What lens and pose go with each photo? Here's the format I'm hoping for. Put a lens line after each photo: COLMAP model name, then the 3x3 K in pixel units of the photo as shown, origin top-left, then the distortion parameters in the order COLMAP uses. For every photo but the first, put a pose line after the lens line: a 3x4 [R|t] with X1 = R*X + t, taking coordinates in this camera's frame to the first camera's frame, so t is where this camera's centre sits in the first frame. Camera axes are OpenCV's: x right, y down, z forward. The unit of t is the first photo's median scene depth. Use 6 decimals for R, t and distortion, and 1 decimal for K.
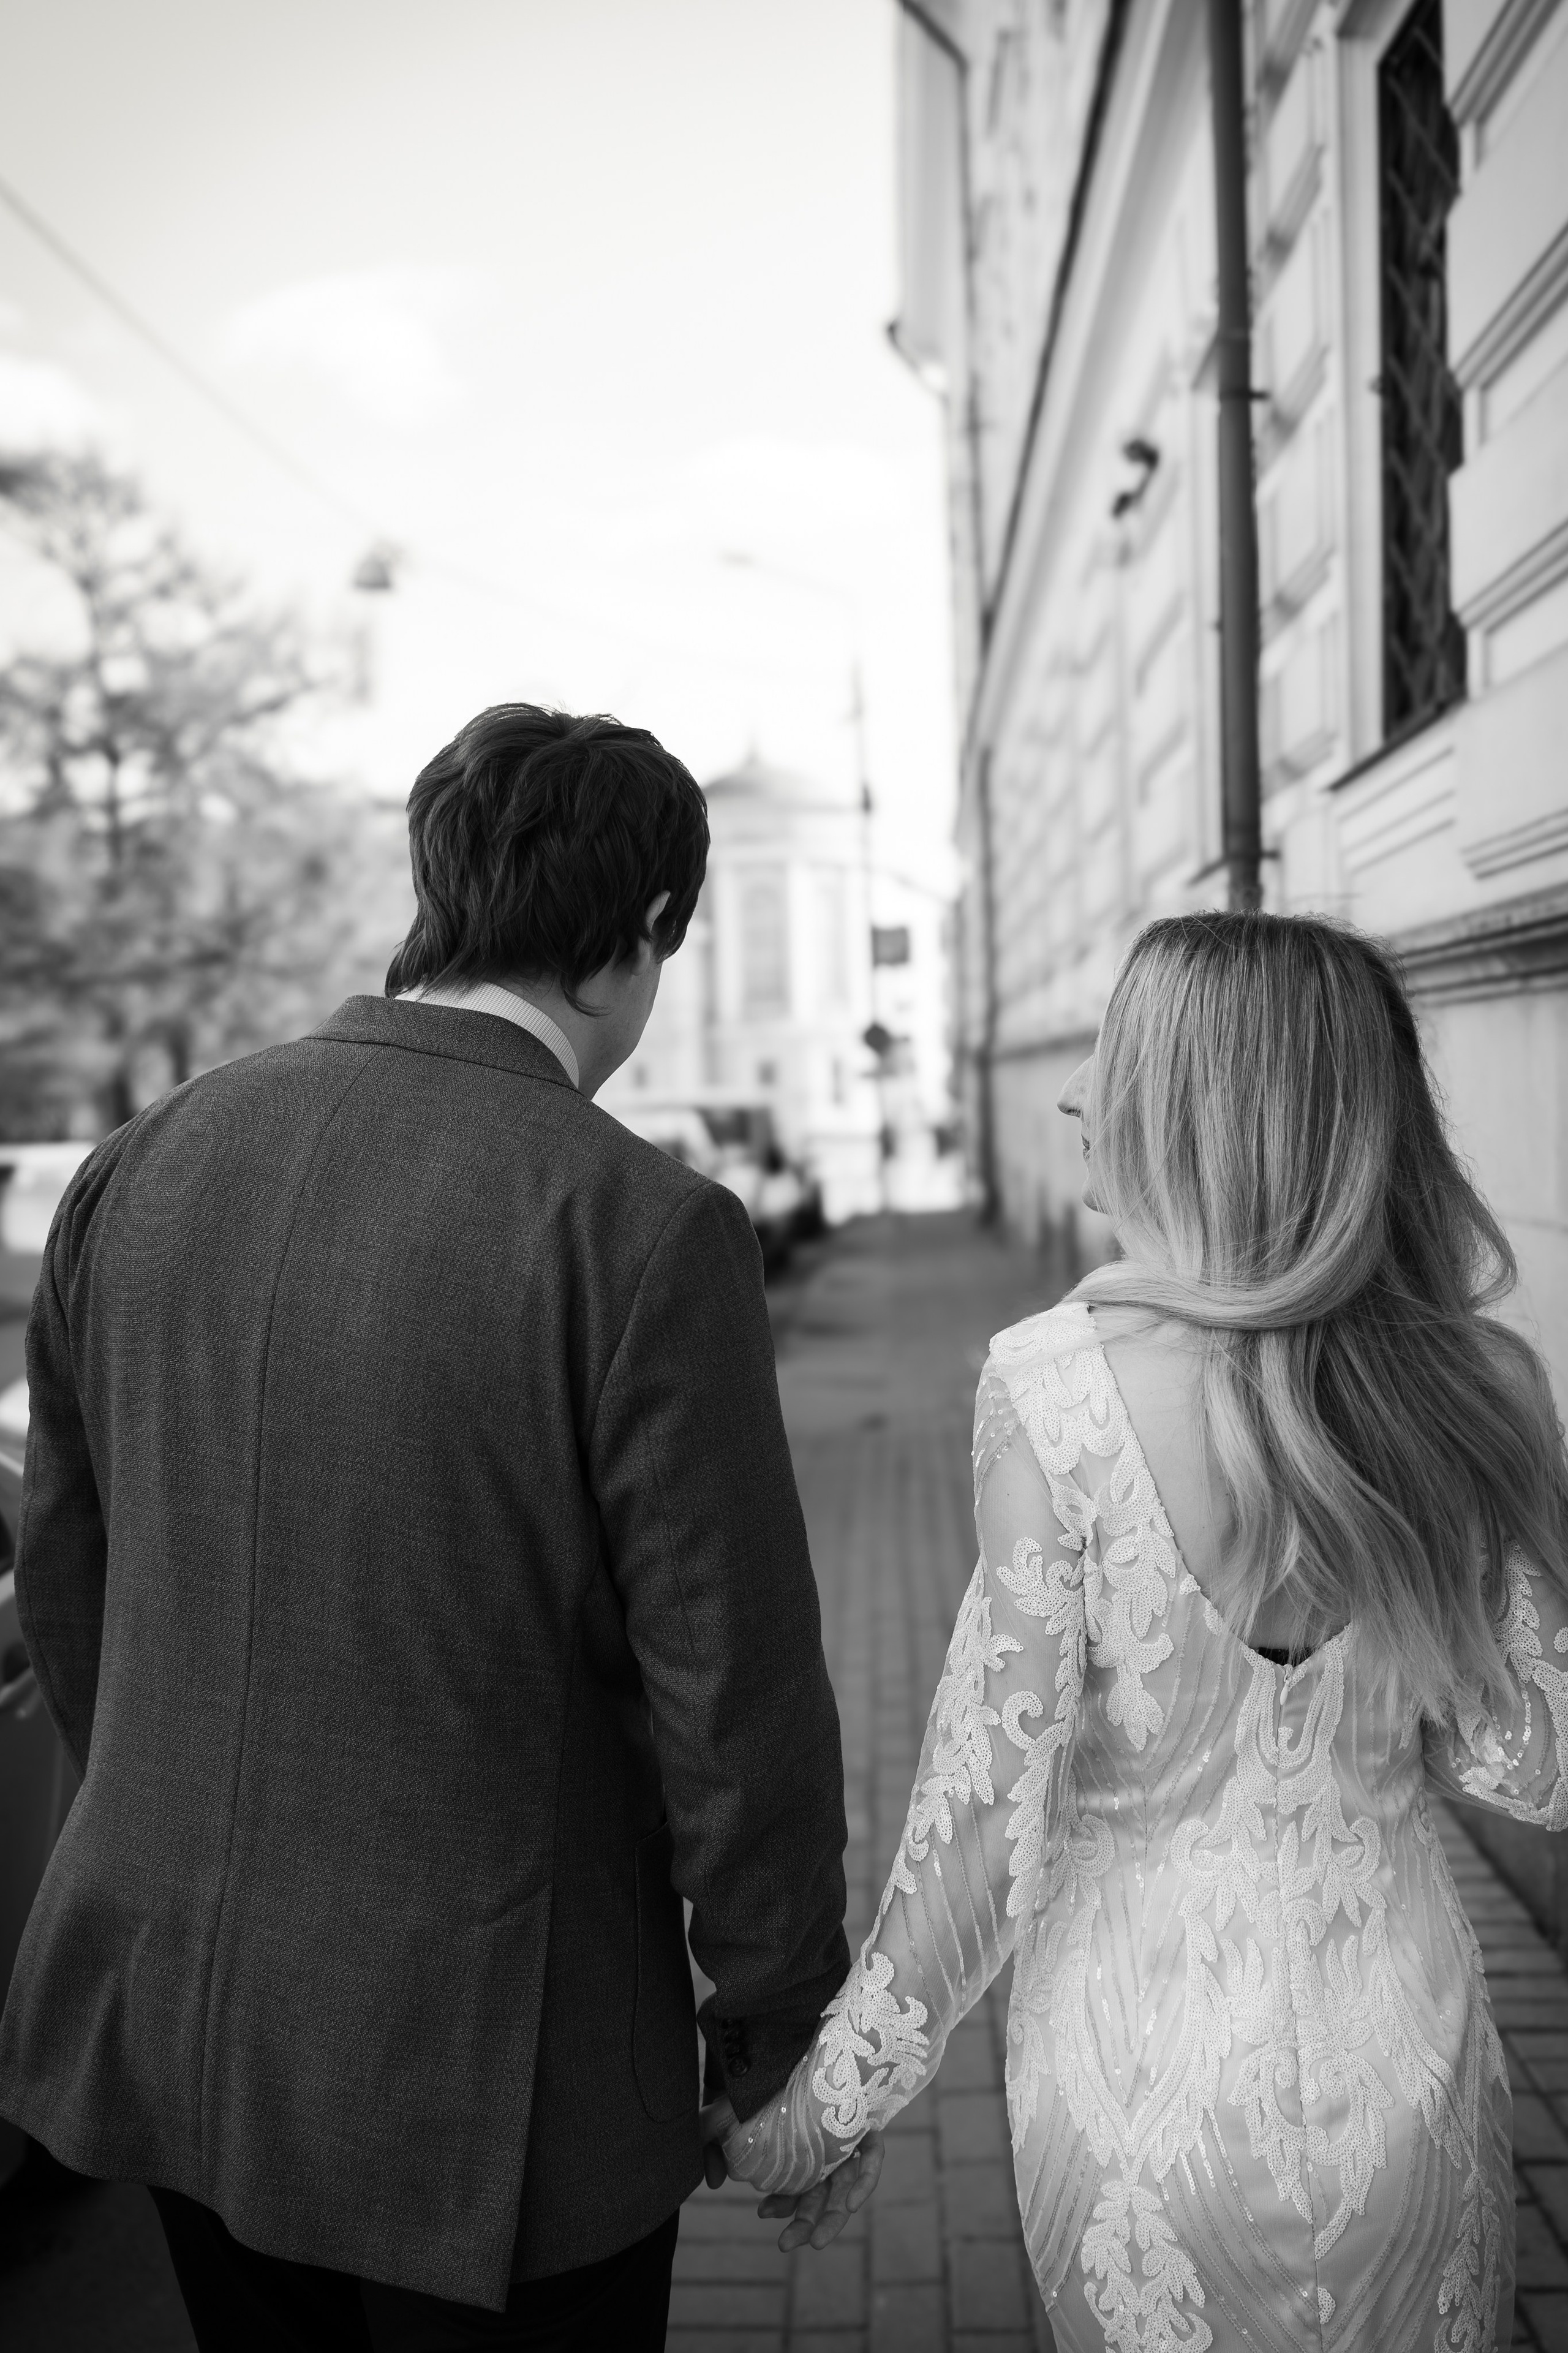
lens RADIAL K [[1858.9, 0, 779.9], [0, 1858.9, 1184.9], [0, 0, 1]] dist [0.009537, -0.007255]
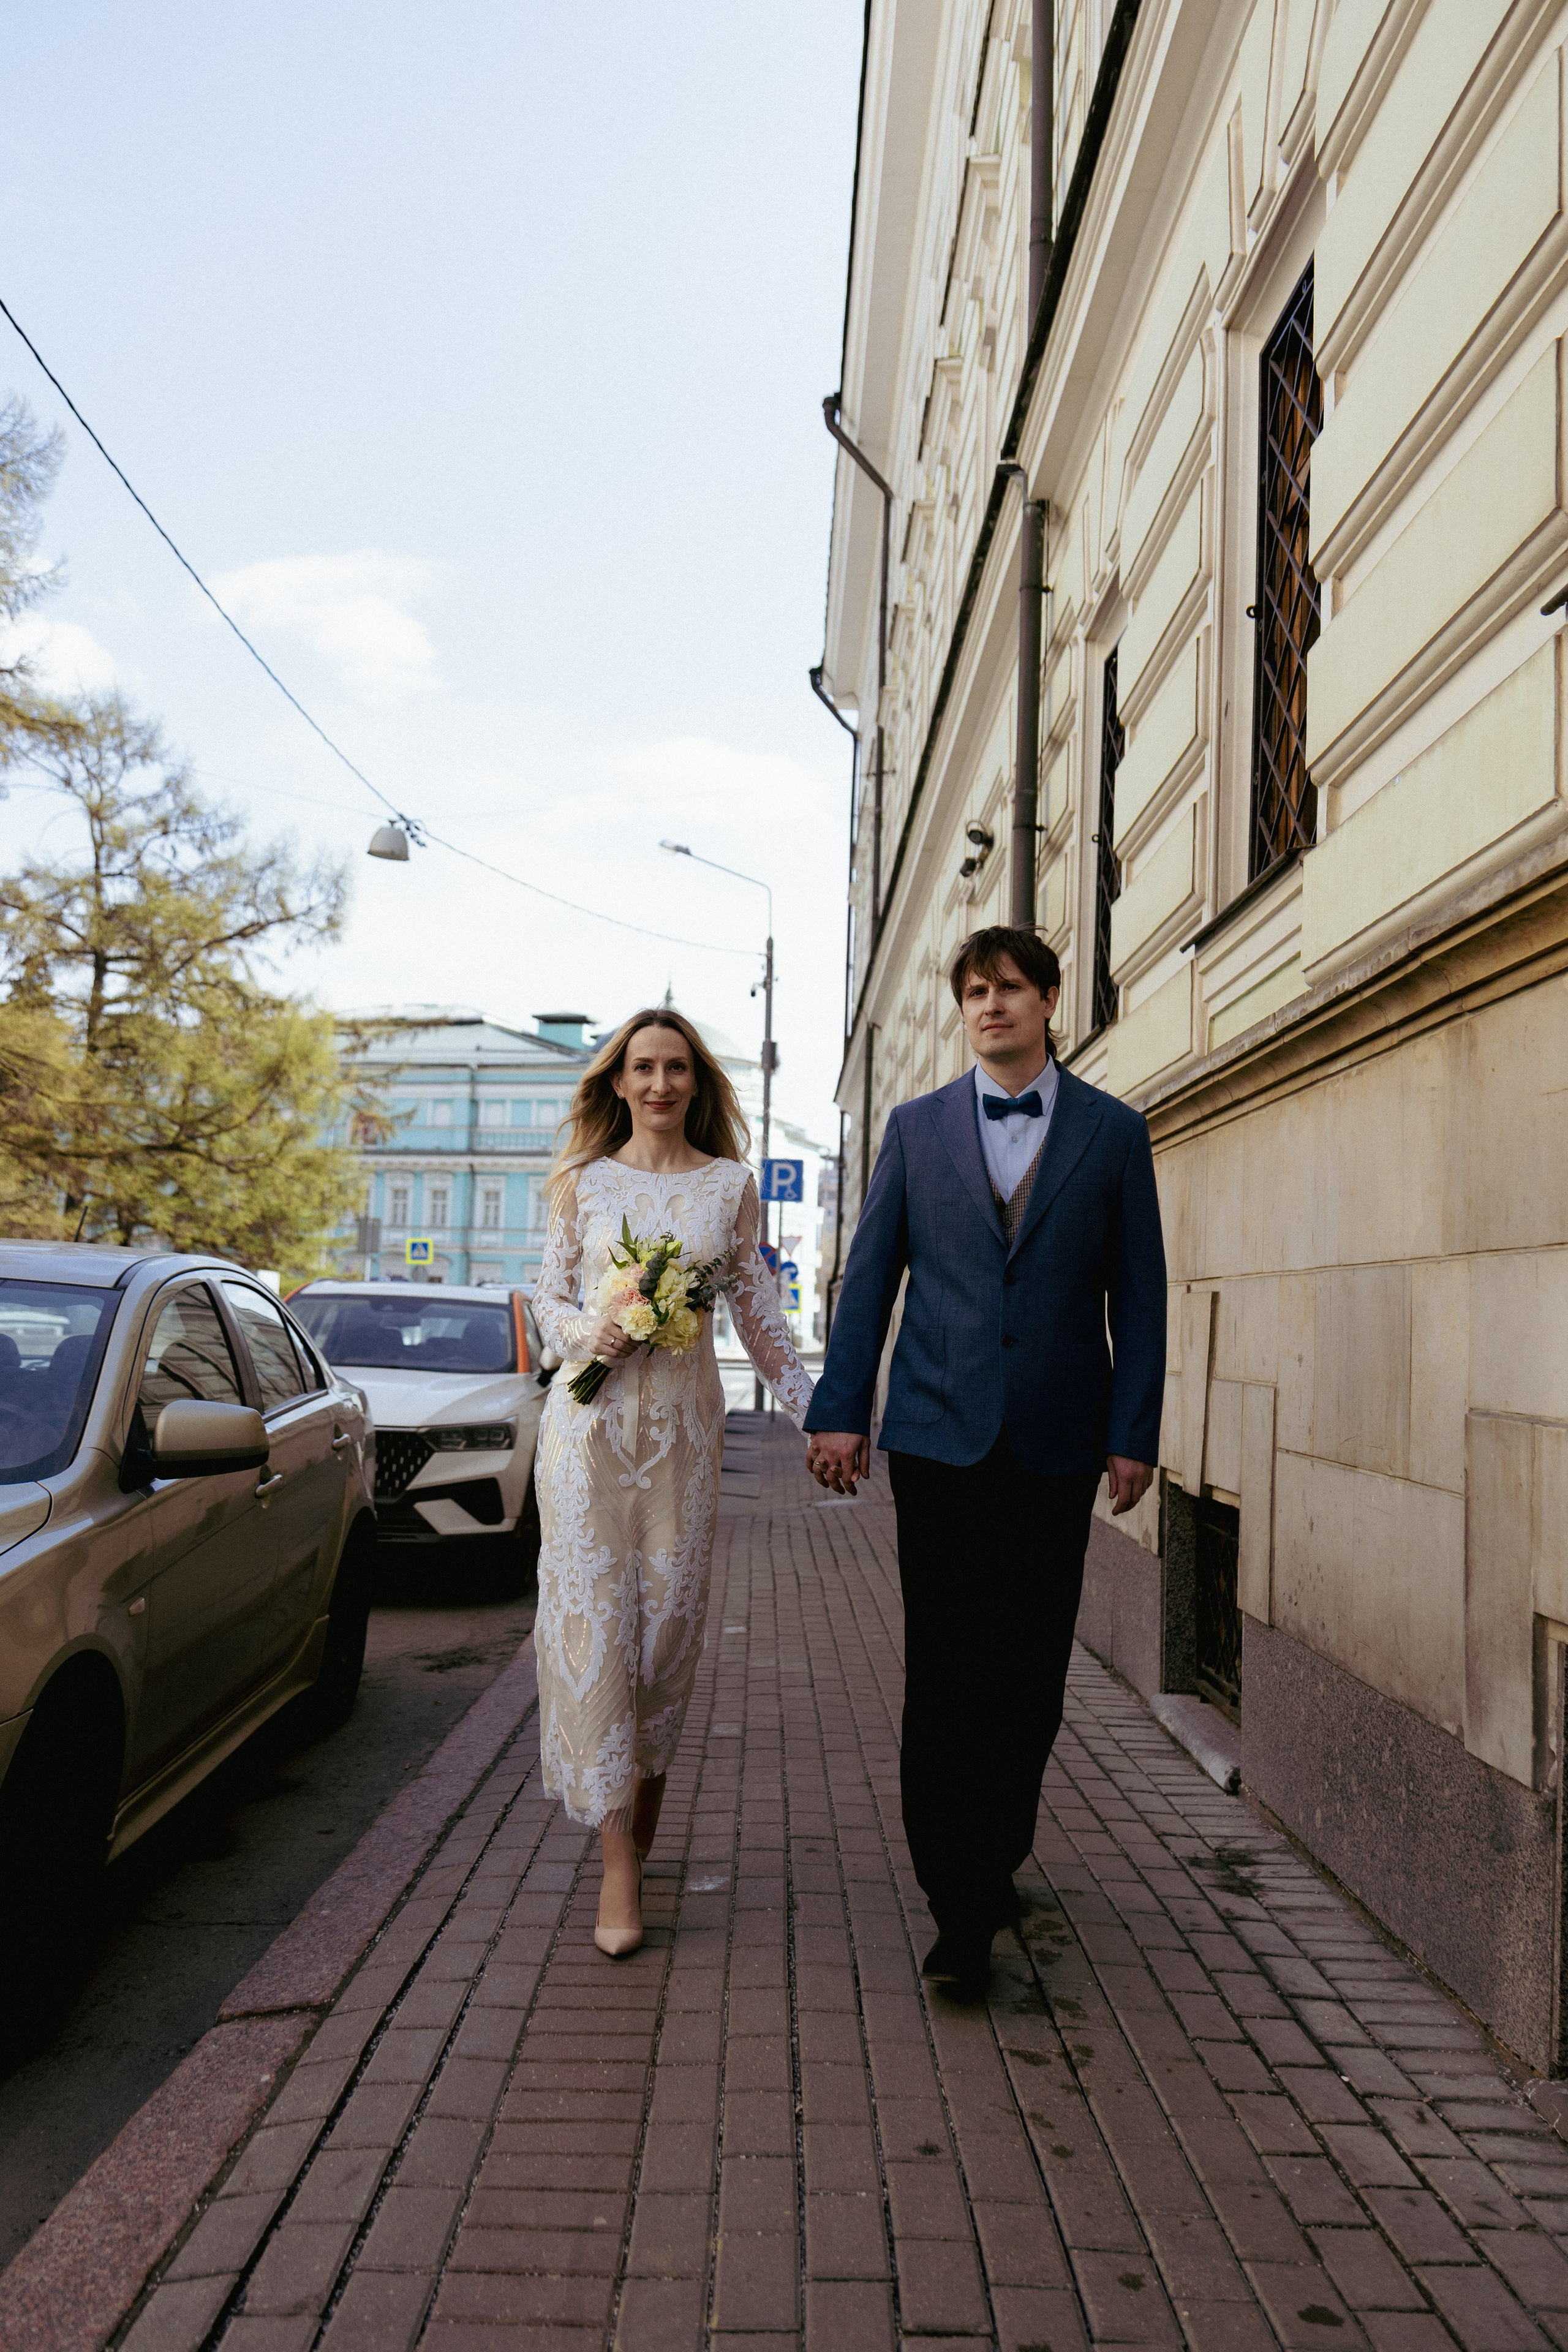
lens RADIAL K [[1858.2, 0, 779.9], [0, 1858.2, 1184.4], [0, 0, 1]] dist [0.009537, -0.007255]
pose [[0.995082, 0.080554, 0.057648, -0.011424], [-0.072047, 0.987962, -0.136892, 0.042165], [-0.067982, 0.132065, 0.988907, -0.193468]]
